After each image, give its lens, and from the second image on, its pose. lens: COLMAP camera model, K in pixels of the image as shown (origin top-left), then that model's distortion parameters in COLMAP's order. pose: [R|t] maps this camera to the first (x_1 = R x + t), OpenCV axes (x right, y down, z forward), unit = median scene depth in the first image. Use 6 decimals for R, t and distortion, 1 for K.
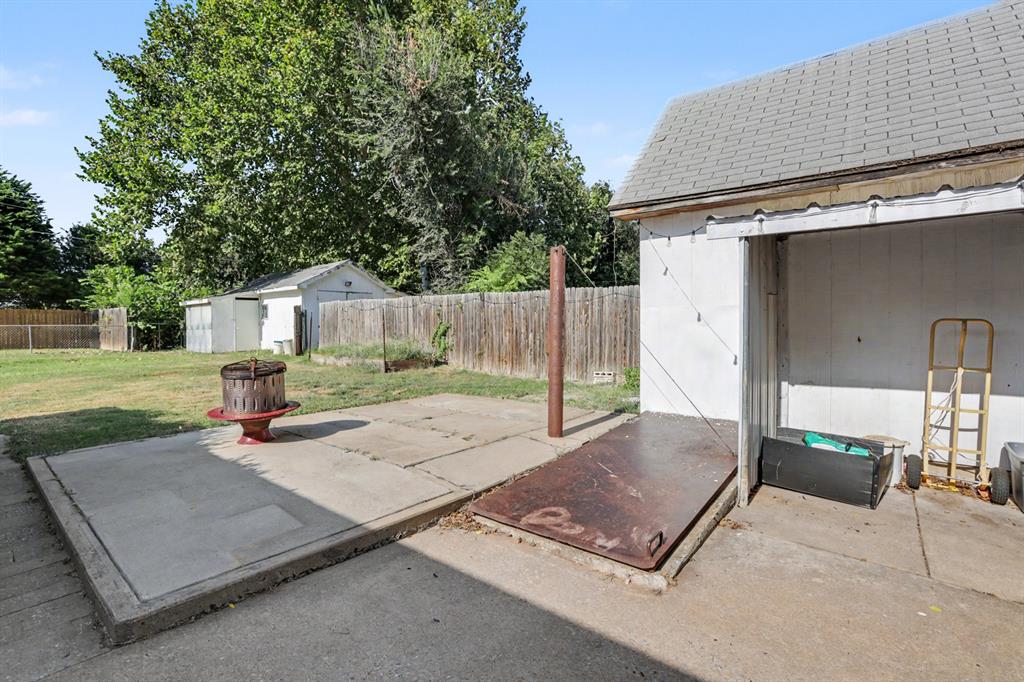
lens RADIAL K [[472.4, 0, 512.0], [0, 472.4, 342.6], [0, 0, 1]] dist [-0.004084, 0.000010]
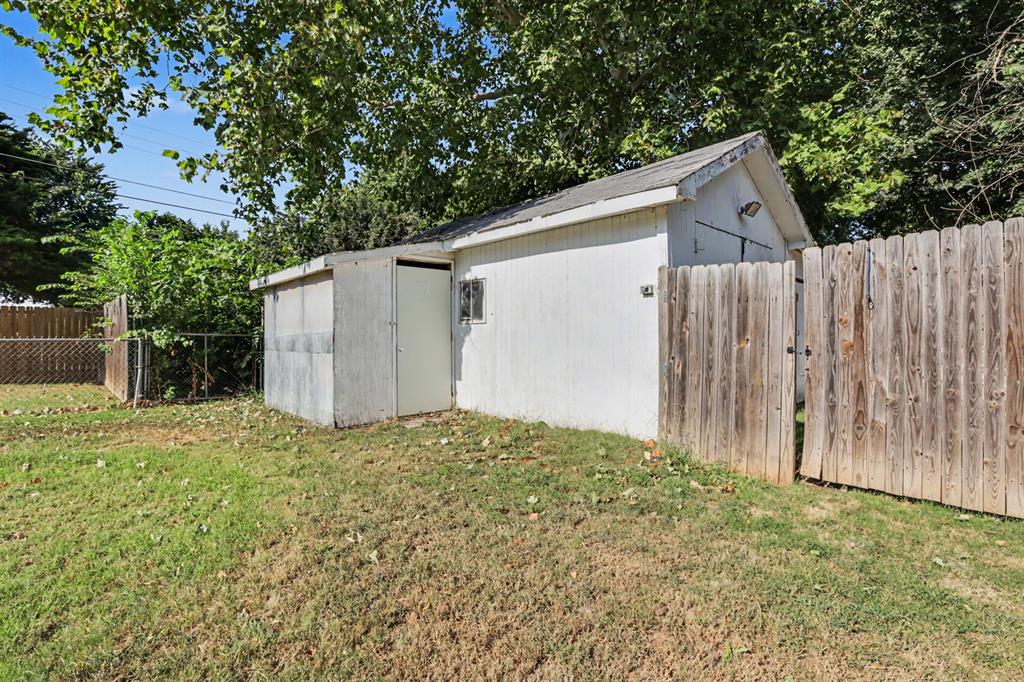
lens RADIAL K [[472.4, 0, 513.0], [0, 472.4, 339.5], [0, 0, 1]] dist [-0.004084, 0.000010]
pose [[0.990918, 0.002692, -0.134440, -0.457182], [-0.005738, 0.999735, -0.022276, -0.030167], [0.134344, 0.022845, 0.990671, 0.673800]]
